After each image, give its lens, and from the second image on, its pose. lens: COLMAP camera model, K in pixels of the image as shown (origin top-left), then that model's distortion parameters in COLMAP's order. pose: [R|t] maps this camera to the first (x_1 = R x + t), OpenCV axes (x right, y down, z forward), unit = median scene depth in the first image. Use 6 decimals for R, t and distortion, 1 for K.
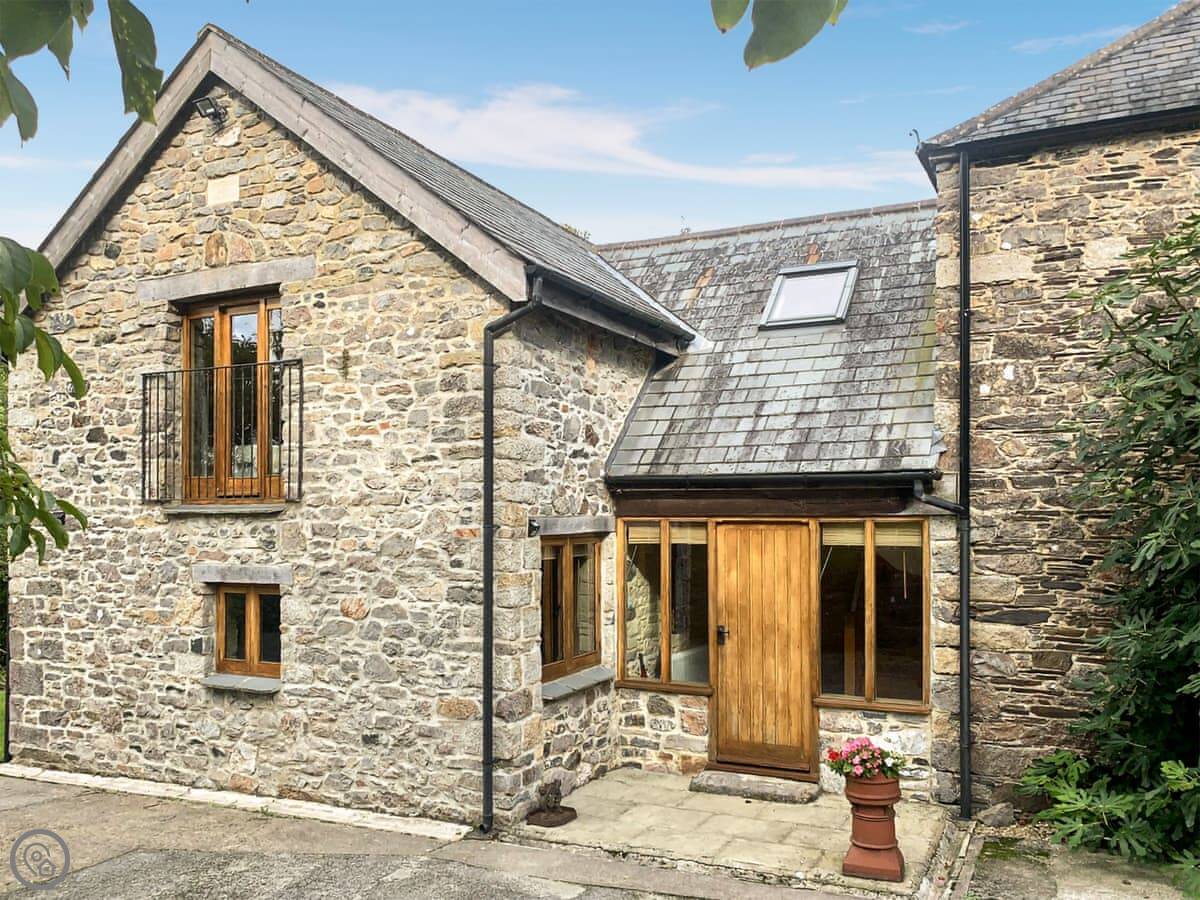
lens RADIAL K [[966.8, 0, 598.7], [0, 966.8, 516.4], [0, 0, 1]] dist [0.001981, -0.006564]
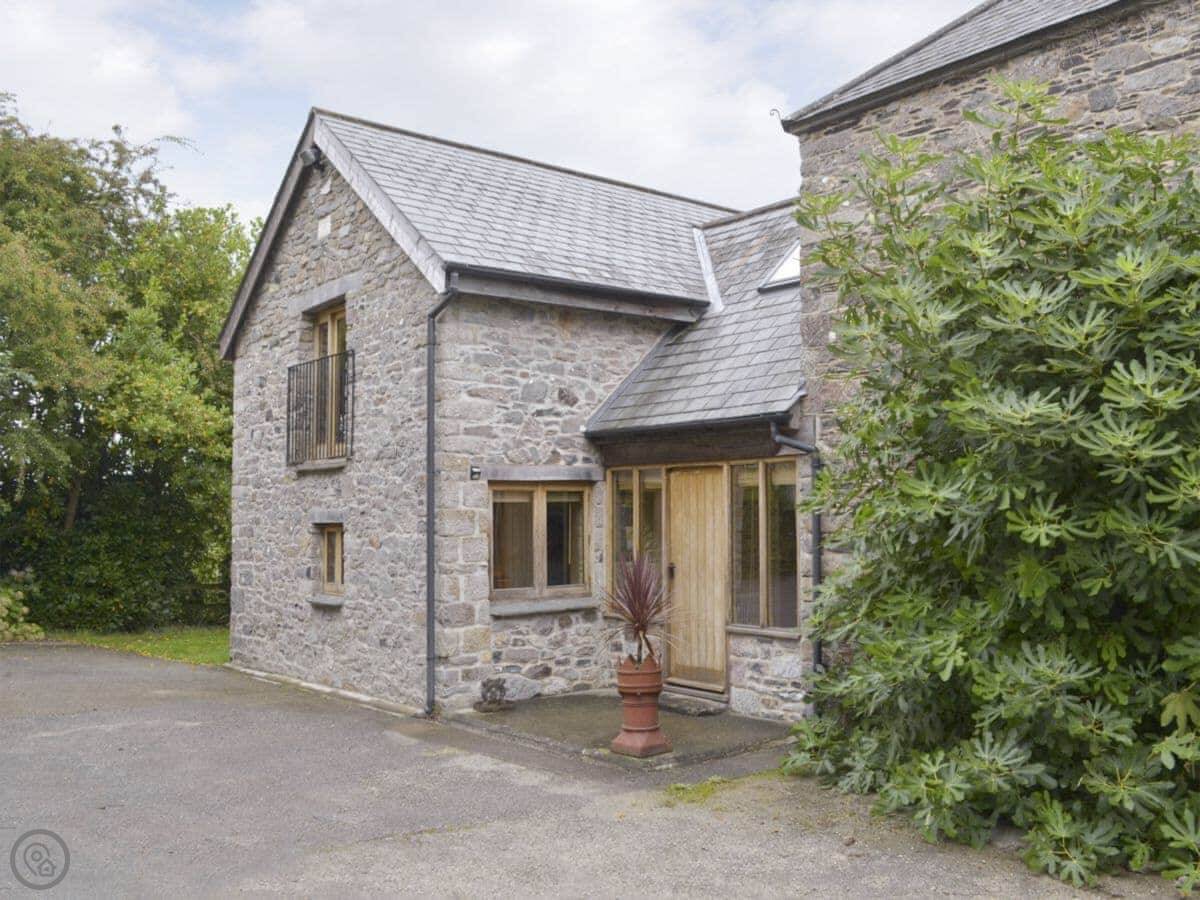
lens RADIAL K [[1028.3, 0, 600.0], [0, 1028.3, 450.0], [0, 0, 1]] dist [-0.069631, 0.003406]
pose [[0.916650, -0.027936, -0.398713, 0.556105], [0.007969, 0.998634, -0.051649, 0.047777], [0.399611, 0.044167, 0.915620, -0.126807]]
